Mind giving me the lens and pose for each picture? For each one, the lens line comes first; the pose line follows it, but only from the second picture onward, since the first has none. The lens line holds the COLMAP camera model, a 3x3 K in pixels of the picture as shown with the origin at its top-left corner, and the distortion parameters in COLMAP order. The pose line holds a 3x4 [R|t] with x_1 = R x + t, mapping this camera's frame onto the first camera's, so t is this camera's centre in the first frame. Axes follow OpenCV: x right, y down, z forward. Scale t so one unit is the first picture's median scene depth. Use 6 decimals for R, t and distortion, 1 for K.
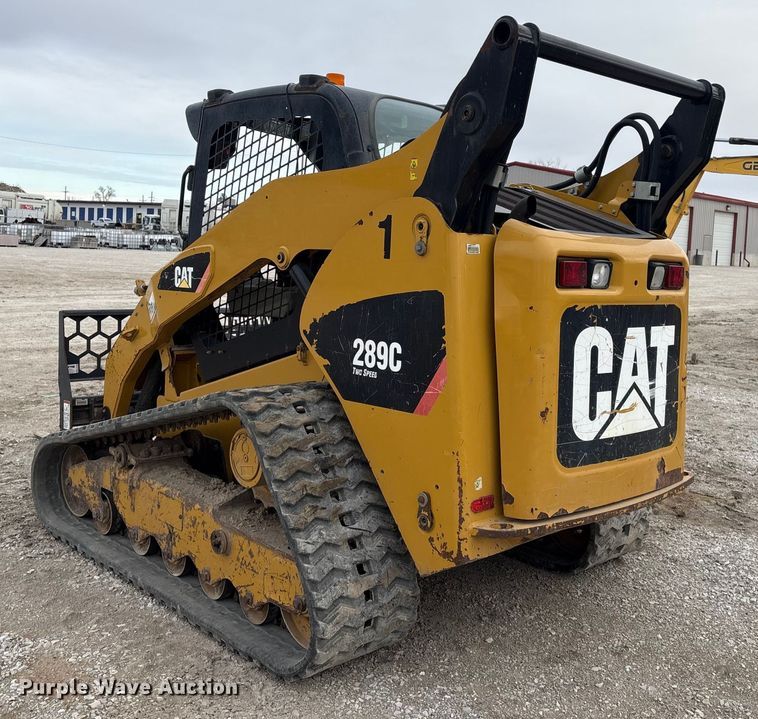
lens RADIAL K [[887.9, 0, 444.3], [0, 887.9, 307.8], [0, 0, 1]] dist [0.178509, -0.480715]
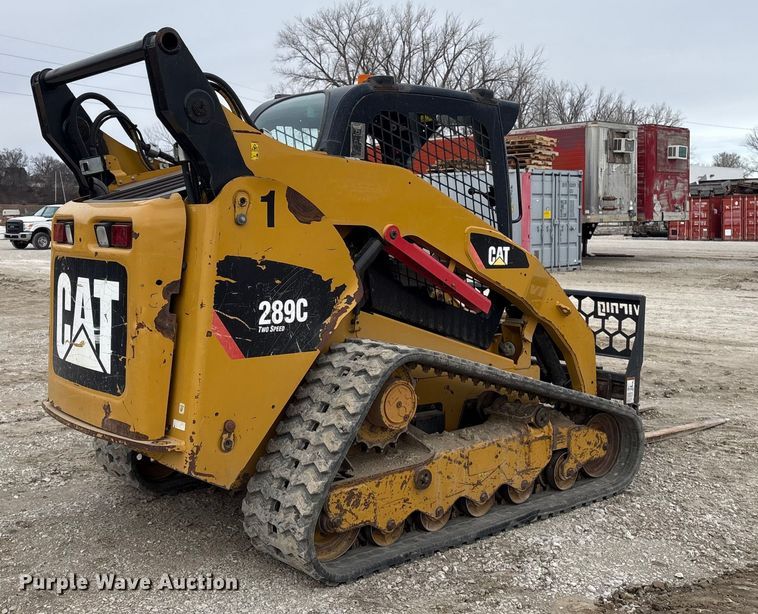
lens RADIAL K [[887.1, 0, 378.2], [0, 887.1, 282.1], [0, 0, 1]] dist [0.086434, -0.009445]
pose [[-0.092043, 0.017819, -0.995596, 1.376539], [-0.074068, 0.996948, 0.024691, -0.031145], [0.992997, 0.076014, -0.090442, 1.509533]]
